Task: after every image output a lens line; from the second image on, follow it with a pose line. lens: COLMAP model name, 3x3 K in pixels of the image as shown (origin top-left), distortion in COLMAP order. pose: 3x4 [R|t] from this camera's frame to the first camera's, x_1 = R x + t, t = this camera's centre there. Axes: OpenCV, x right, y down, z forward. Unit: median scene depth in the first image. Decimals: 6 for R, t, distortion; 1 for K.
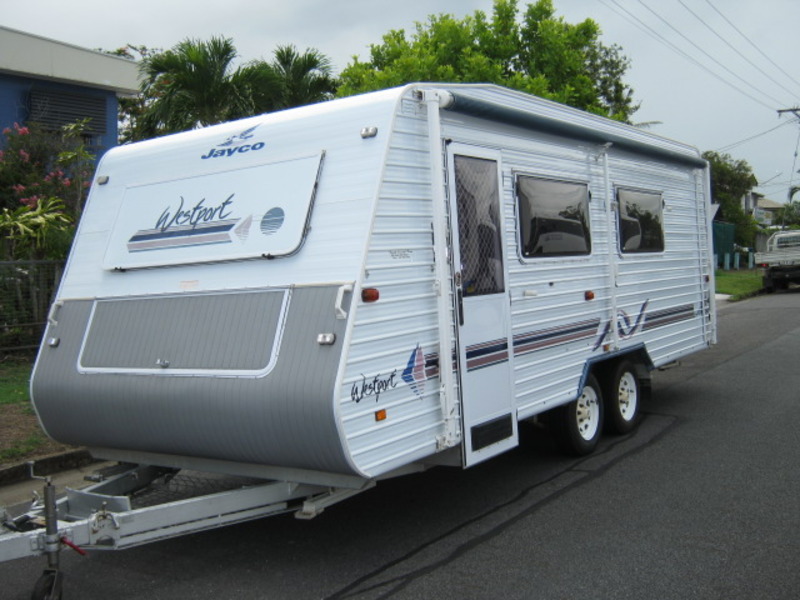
lens RADIAL K [[884.5, 0, 400.0], [0, 884.5, 300.0], [0, 0, 1]] dist [-0.117845, 0.038355]
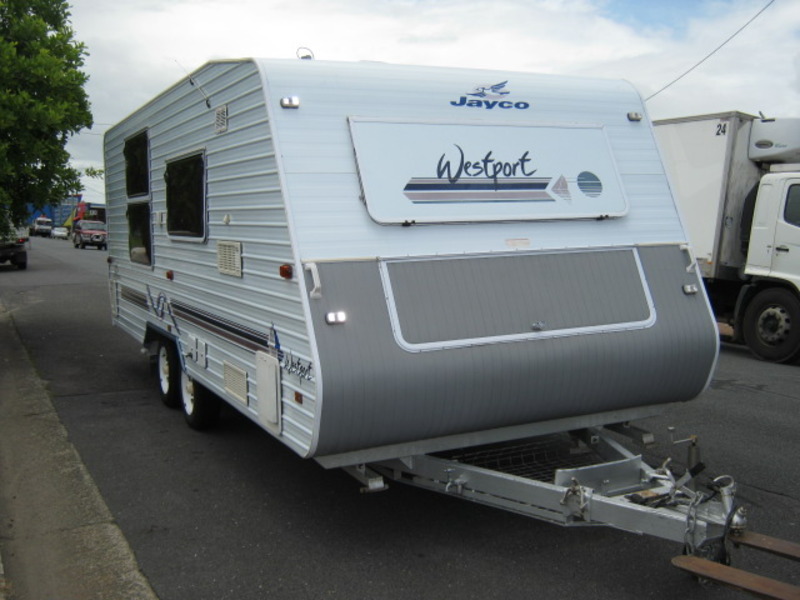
lens RADIAL K [[884.5, 0, 400.0], [0, 884.5, 300.0], [0, 0, 1]] dist [-0.117845, 0.038355]
pose [[0.496411, -0.036101, 0.867337, -1.085650], [0.020955, 0.999342, 0.029603, 0.012476], [-0.867835, 0.003480, 0.496841, 0.619374]]
